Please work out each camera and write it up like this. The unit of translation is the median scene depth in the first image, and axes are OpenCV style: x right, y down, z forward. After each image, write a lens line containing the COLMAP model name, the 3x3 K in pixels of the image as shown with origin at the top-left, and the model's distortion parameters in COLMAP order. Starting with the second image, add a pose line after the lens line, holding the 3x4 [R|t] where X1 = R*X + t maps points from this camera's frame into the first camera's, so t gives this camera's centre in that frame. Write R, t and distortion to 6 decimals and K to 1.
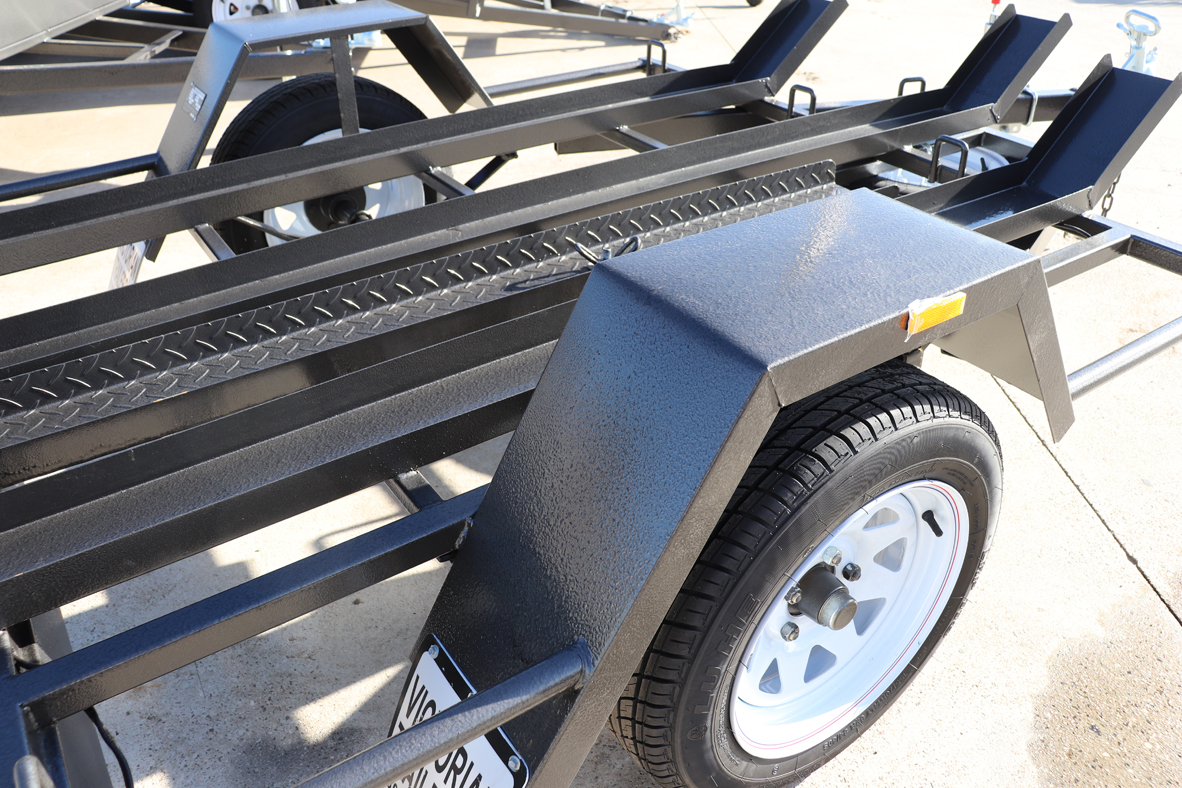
lens RADIAL K [[970.2, 0, 595.8], [0, 970.2, 390.8], [0, 0, 1]] dist [-0.176695, 0.157570]
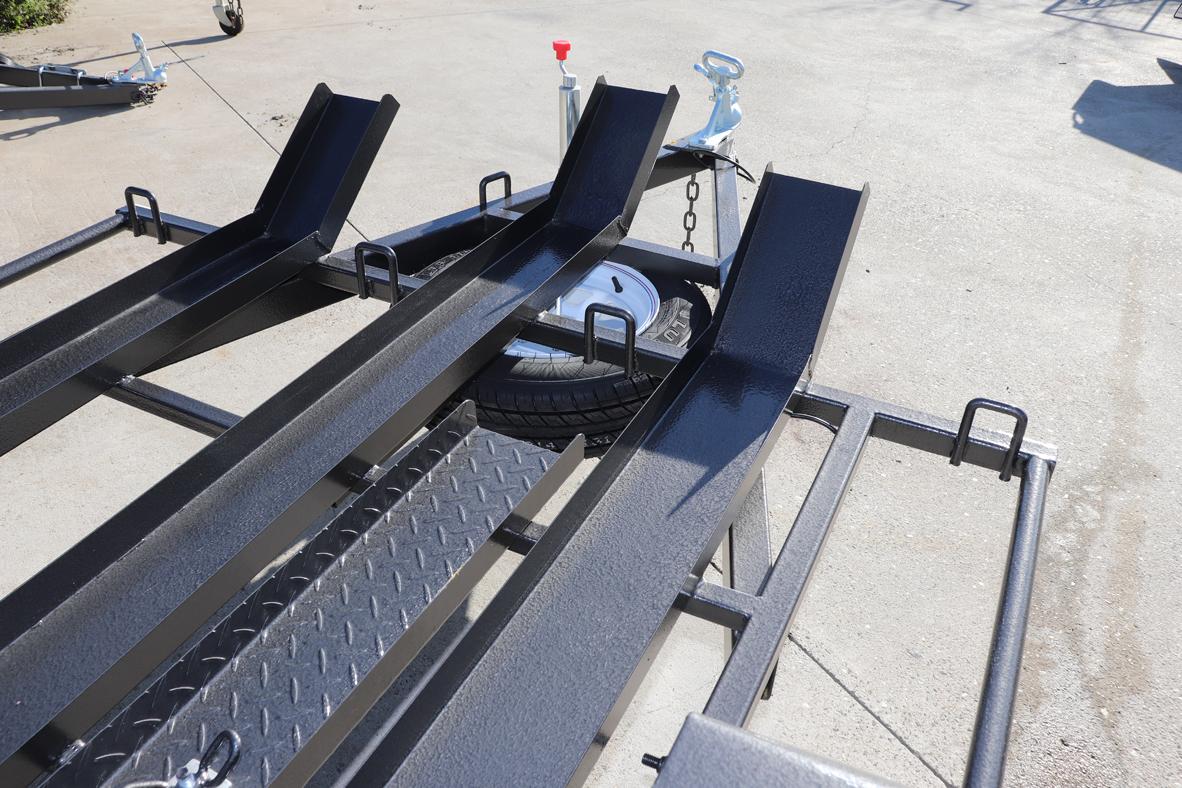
lens RADIAL K [[970.2, 0, 595.8], [0, 970.2, 390.8], [0, 0, 1]] dist [-0.176695, 0.157570]
pose [[0.869024, -0.253273, 0.425029, 0.027477], [0.245227, 0.966592, 0.074590, -0.193079], [-0.429721, 0.039408, 0.902101, 0.247366]]
